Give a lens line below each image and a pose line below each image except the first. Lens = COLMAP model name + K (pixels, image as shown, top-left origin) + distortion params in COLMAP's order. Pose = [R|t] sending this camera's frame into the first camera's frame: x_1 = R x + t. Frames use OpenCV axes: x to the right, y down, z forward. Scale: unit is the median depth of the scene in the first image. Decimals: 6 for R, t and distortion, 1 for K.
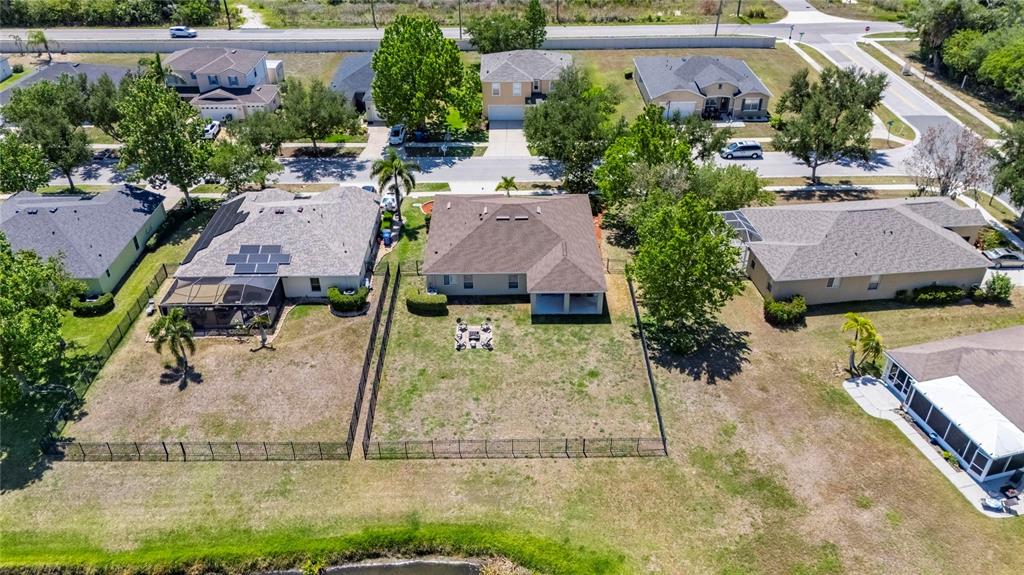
lens RADIAL K [[751.8, 0, 512.0], [0, 751.8, 287.5], [0, 0, 1]] dist [0.080602, -0.085108]
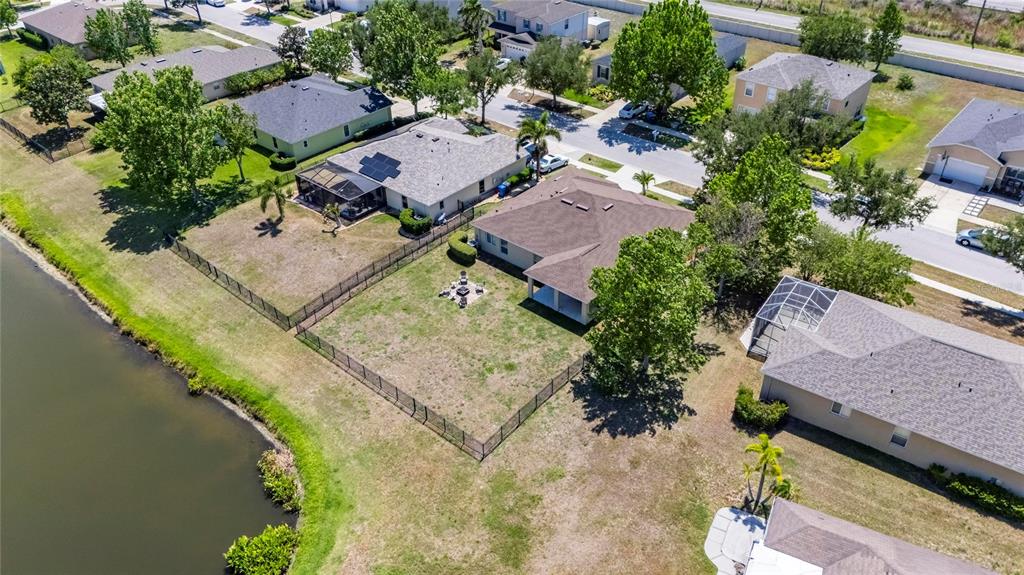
lens RADIAL K [[751.8, 0, 512.0], [0, 751.8, 287.5], [0, 0, 1]] dist [0.080602, -0.085108]
pose [[0.749783, 0.380111, -0.541610, 0.541543], [-0.360908, 0.920985, 0.146736, -0.113550], [0.554591, 0.085451, 0.827724, 0.159617]]
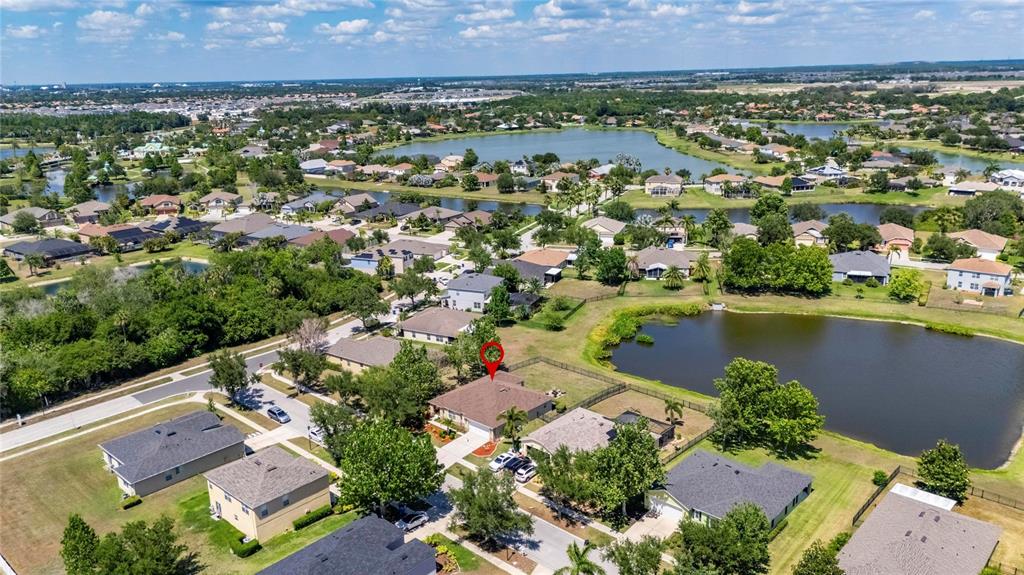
lens RADIAL K [[751.8, 0, 512.0], [0, 751.8, 287.5], [0, 0, 1]] dist [0.080602, -0.085108]
pose [[-0.730580, -0.161478, 0.663459, -1.316378], [0.402189, 0.683443, 0.609220, -1.478678], [-0.551812, 0.711920, -0.434365, 1.728896]]
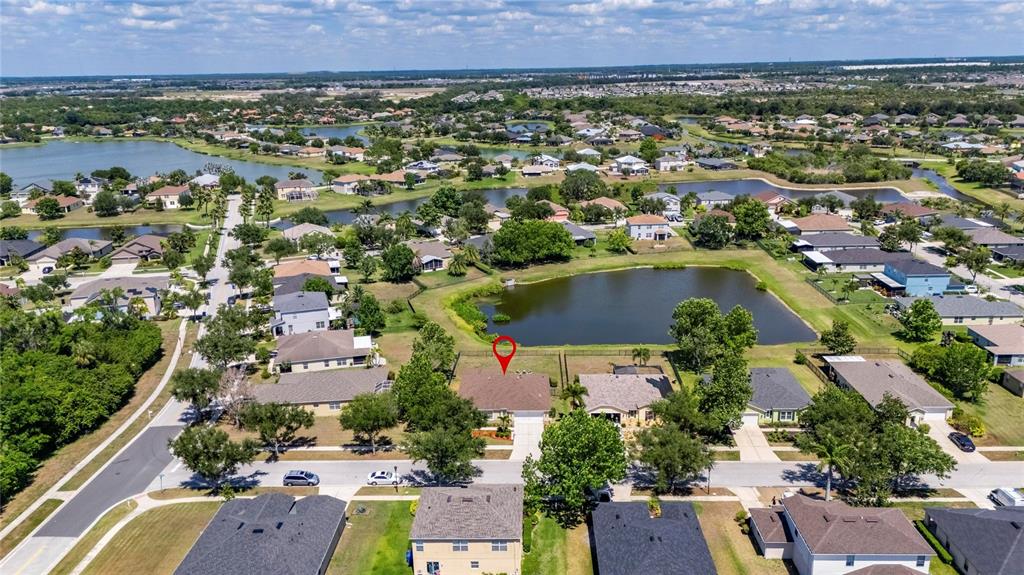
lens RADIAL K [[751.8, 0, 512.0], [0, 751.8, 287.5], [0, 0, 1]] dist [0.080602, -0.085108]
pose [[-0.998895, 0.016875, 0.043871, -0.114849], [0.044412, 0.644488, 0.763324, -1.798034], [-0.015393, 0.764429, -0.644525, 2.188881]]
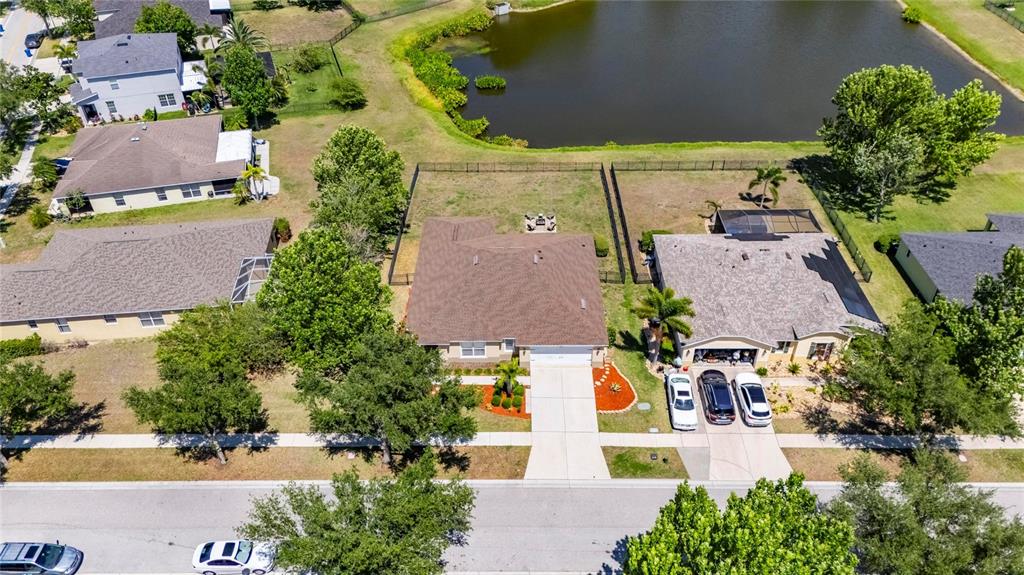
lens RADIAL K [[751.8, 0, 512.0], [0, 751.8, 287.5], [0, 0, 1]] dist [0.080602, -0.085108]
pose [[-0.999726, 0.007047, 0.022314, -0.029829], [0.023397, 0.317392, 0.948006, -1.008998], [-0.000402, 0.948268, -0.317470, 1.419418]]
